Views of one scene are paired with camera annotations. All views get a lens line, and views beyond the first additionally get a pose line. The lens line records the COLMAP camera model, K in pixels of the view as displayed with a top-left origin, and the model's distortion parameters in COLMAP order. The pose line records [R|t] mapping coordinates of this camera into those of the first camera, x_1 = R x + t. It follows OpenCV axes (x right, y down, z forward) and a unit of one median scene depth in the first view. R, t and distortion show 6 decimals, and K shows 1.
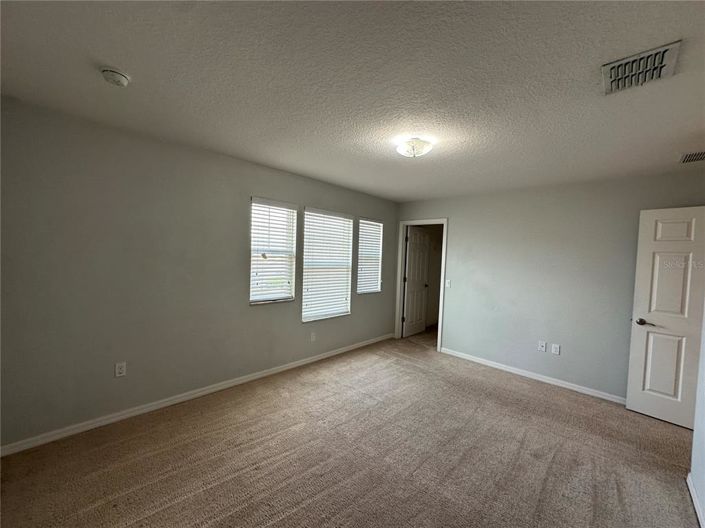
lens RADIAL K [[282.2, 0, 347.0], [0, 282.2, 267.4], [0, 0, 1]] dist [0.001327, -0.000109]
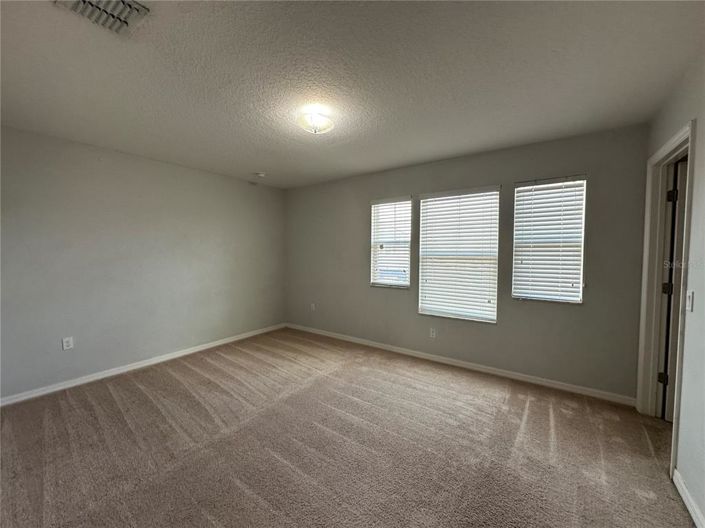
lens RADIAL K [[282.2, 0, 348.8], [0, 282.2, 260.1], [0, 0, 1]] dist [0.001327, -0.000109]
pose [[0.157872, 0.002774, -0.987456, 0.744053], [-0.029653, 0.999558, -0.001932, 0.019153], [0.987014, 0.029587, 0.157885, 0.580374]]
